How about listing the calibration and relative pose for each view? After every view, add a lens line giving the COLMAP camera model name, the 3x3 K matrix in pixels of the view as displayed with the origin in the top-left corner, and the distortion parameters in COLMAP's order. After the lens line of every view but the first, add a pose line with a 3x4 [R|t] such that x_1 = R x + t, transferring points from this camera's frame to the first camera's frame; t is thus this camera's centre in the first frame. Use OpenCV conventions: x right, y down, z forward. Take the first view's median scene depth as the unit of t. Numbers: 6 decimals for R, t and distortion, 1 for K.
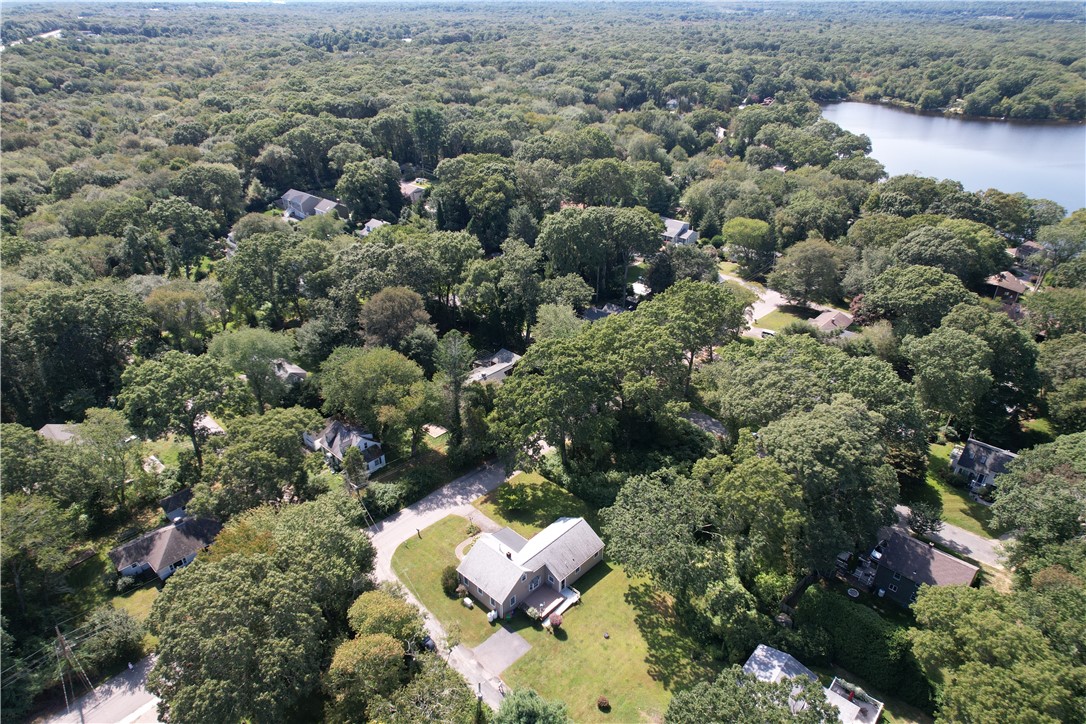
lens RADIAL K [[691.2, 0, 543.0], [0, 691.2, 362.0], [0, 0, 1]] dist [-0.072783, 0.068906]
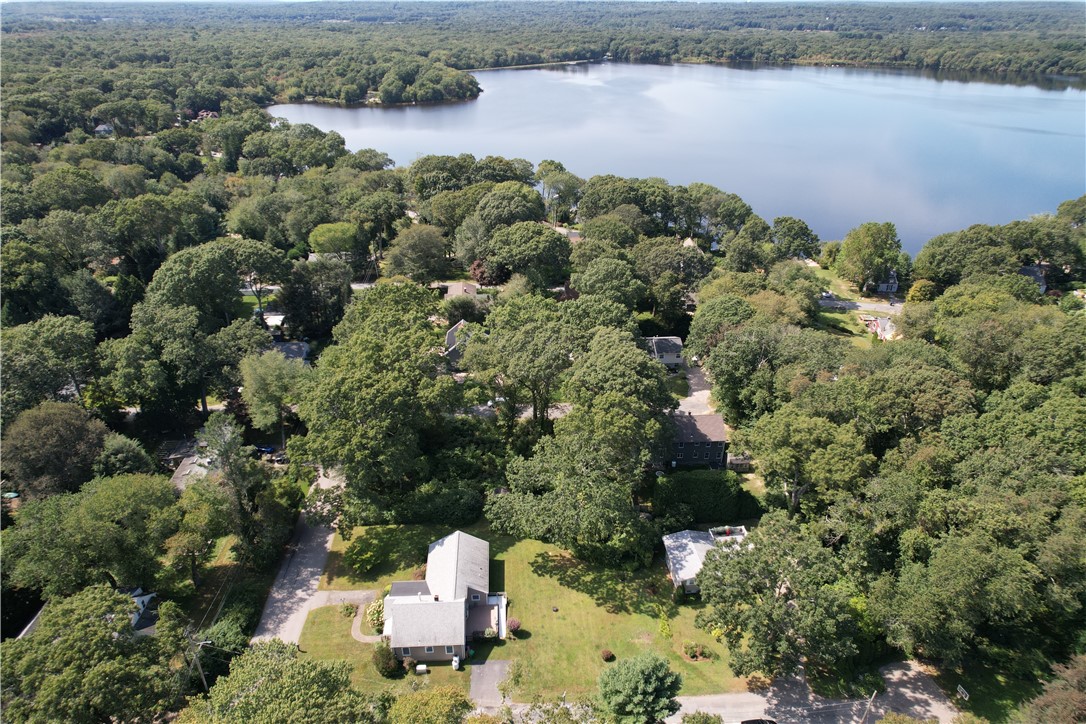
lens RADIAL K [[691.2, 0, 543.0], [0, 691.2, 362.0], [0, 0, 1]] dist [-0.072783, 0.068906]
pose [[0.689637, -0.343679, 0.637405, -0.342140], [0.348299, 0.929128, 0.124130, -0.066011], [-0.634892, 0.136403, 0.760464, 0.121180]]
